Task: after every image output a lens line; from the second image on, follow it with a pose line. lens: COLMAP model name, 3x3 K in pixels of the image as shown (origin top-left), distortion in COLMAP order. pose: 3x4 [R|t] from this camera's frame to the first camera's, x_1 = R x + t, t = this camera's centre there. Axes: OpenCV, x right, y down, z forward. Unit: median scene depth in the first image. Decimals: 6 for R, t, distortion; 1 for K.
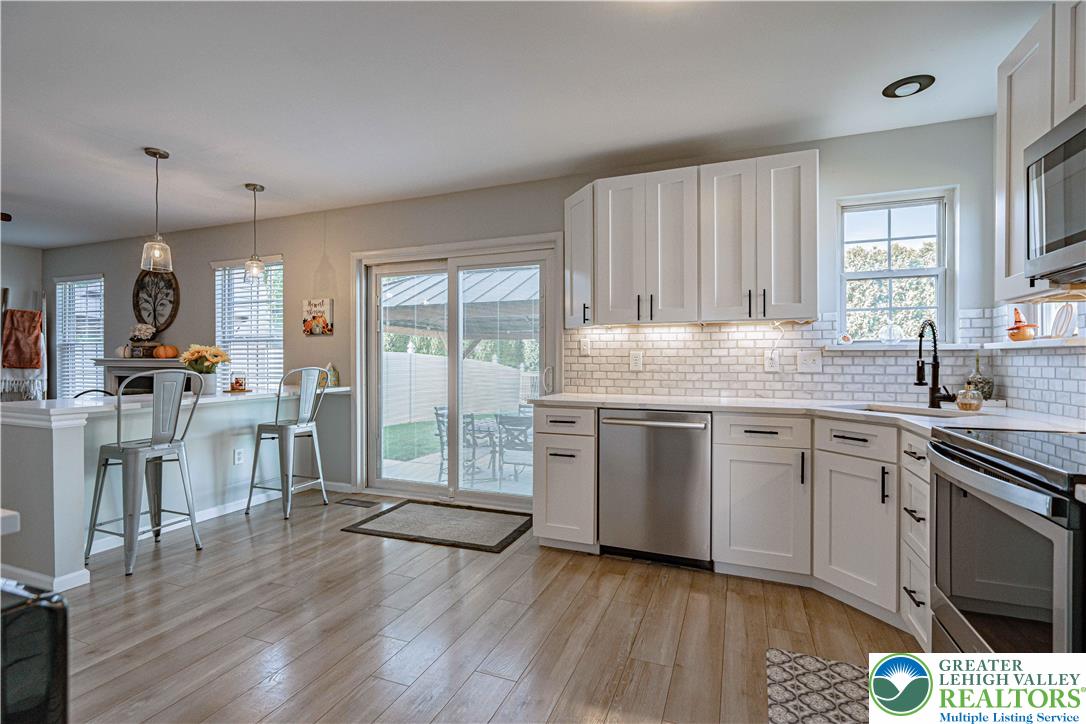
lens RADIAL K [[497.1, 0, 546.1], [0, 497.1, 358.1], [0, 0, 1]] dist [-0.002214, 0.000280]
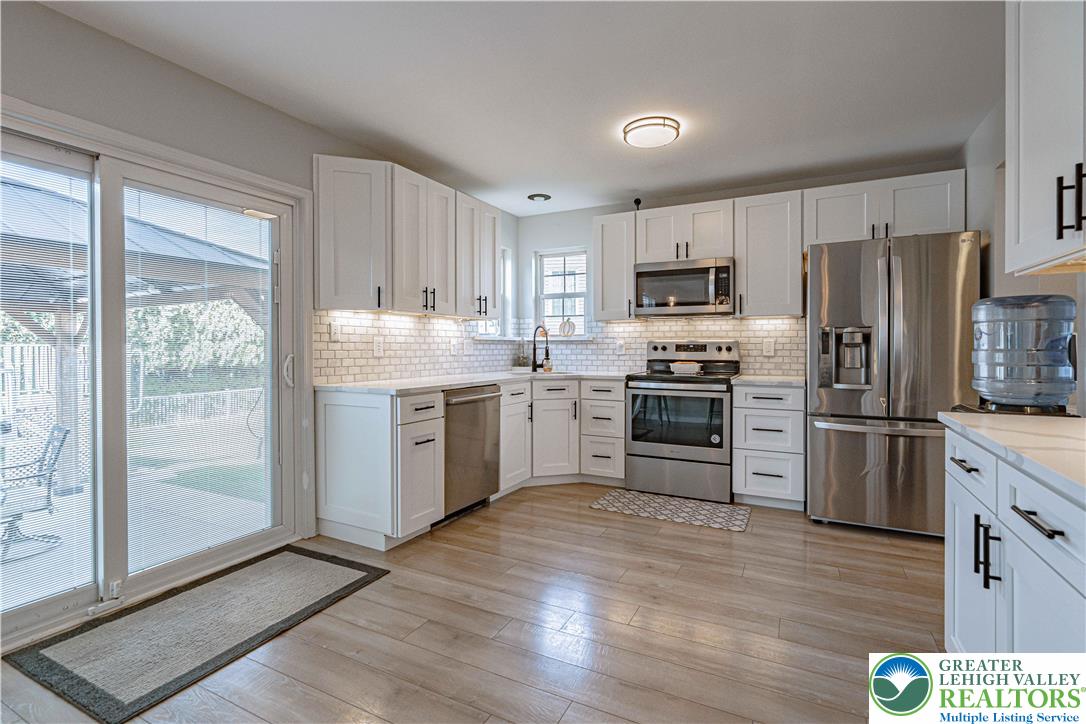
lens RADIAL K [[504.7, 0, 541.3], [0, 504.7, 339.4], [0, 0, 1]] dist [-0.001898, -0.000536]
pose [[0.107503, 0.010998, 0.994144, -0.700390], [-0.008623, 0.999912, -0.010129, -0.001921], [-0.994167, -0.007484, 0.107588, 0.483561]]
